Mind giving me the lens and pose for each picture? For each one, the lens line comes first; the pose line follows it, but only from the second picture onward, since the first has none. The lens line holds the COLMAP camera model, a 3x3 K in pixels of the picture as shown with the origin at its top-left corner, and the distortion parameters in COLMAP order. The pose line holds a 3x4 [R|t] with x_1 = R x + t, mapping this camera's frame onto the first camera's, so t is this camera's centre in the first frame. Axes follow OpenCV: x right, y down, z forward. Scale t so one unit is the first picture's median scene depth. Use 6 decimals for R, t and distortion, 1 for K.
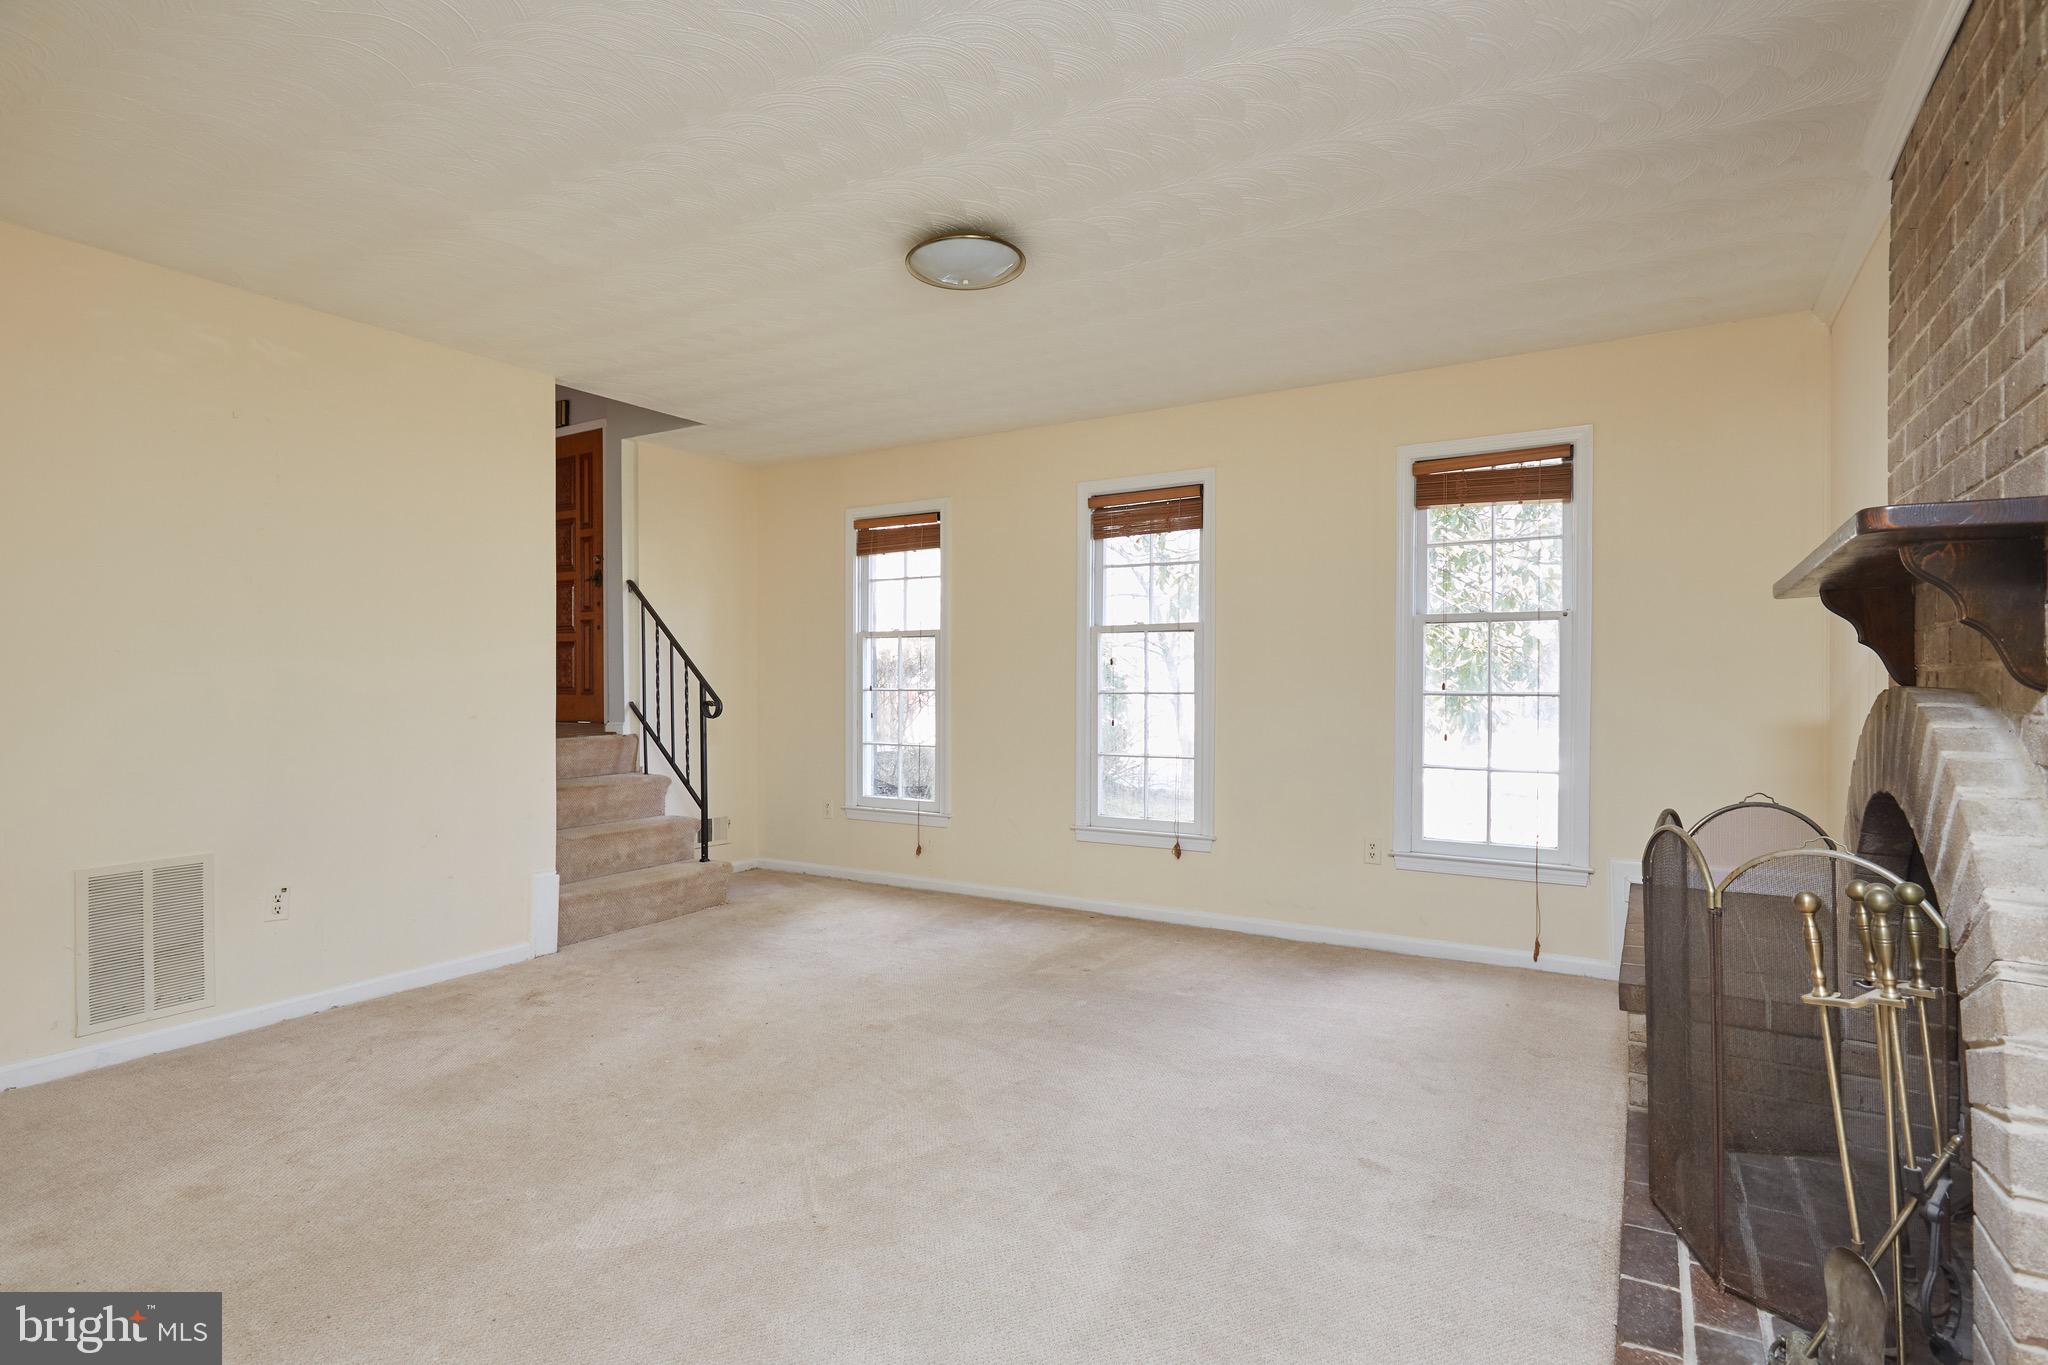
lens RADIAL K [[1016.2, 0, 1014.8], [0, 1016.2, 671.8], [0, 0, 1]] dist [-0.018440, 0.001718]
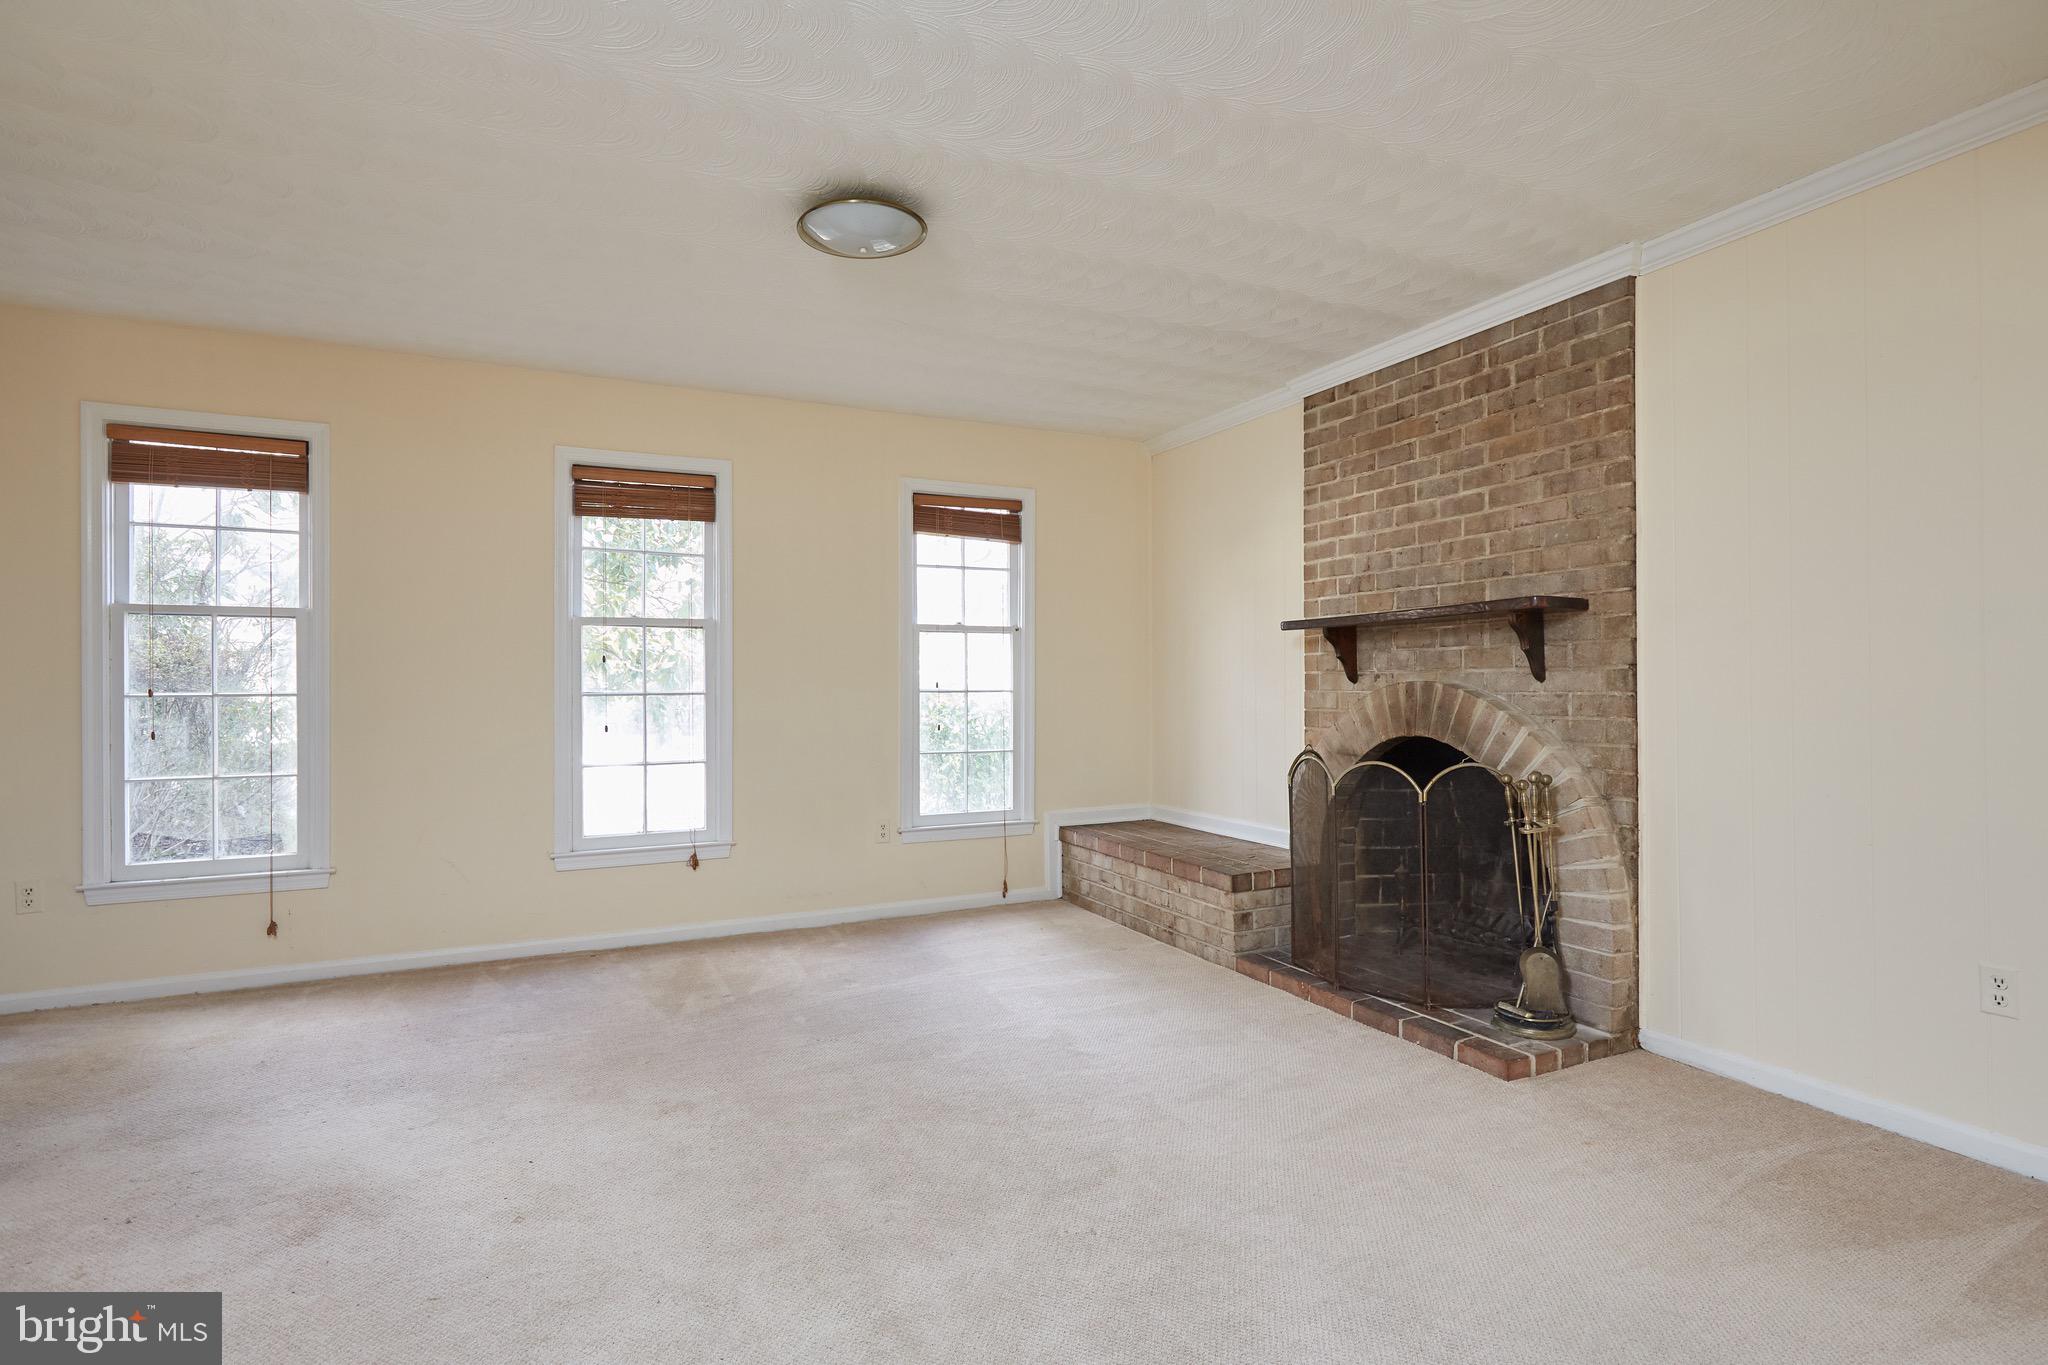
lens RADIAL K [[1016.2, 0, 1016.6], [0, 1016.2, 686.4], [0, 0, 1]] dist [-0.018440, 0.001718]
pose [[0.526915, -0.004194, 0.849907, -0.477542], [-0.005076, 0.999954, 0.008082, 0.004914], [-0.849903, -0.008572, 0.526870, 0.251504]]
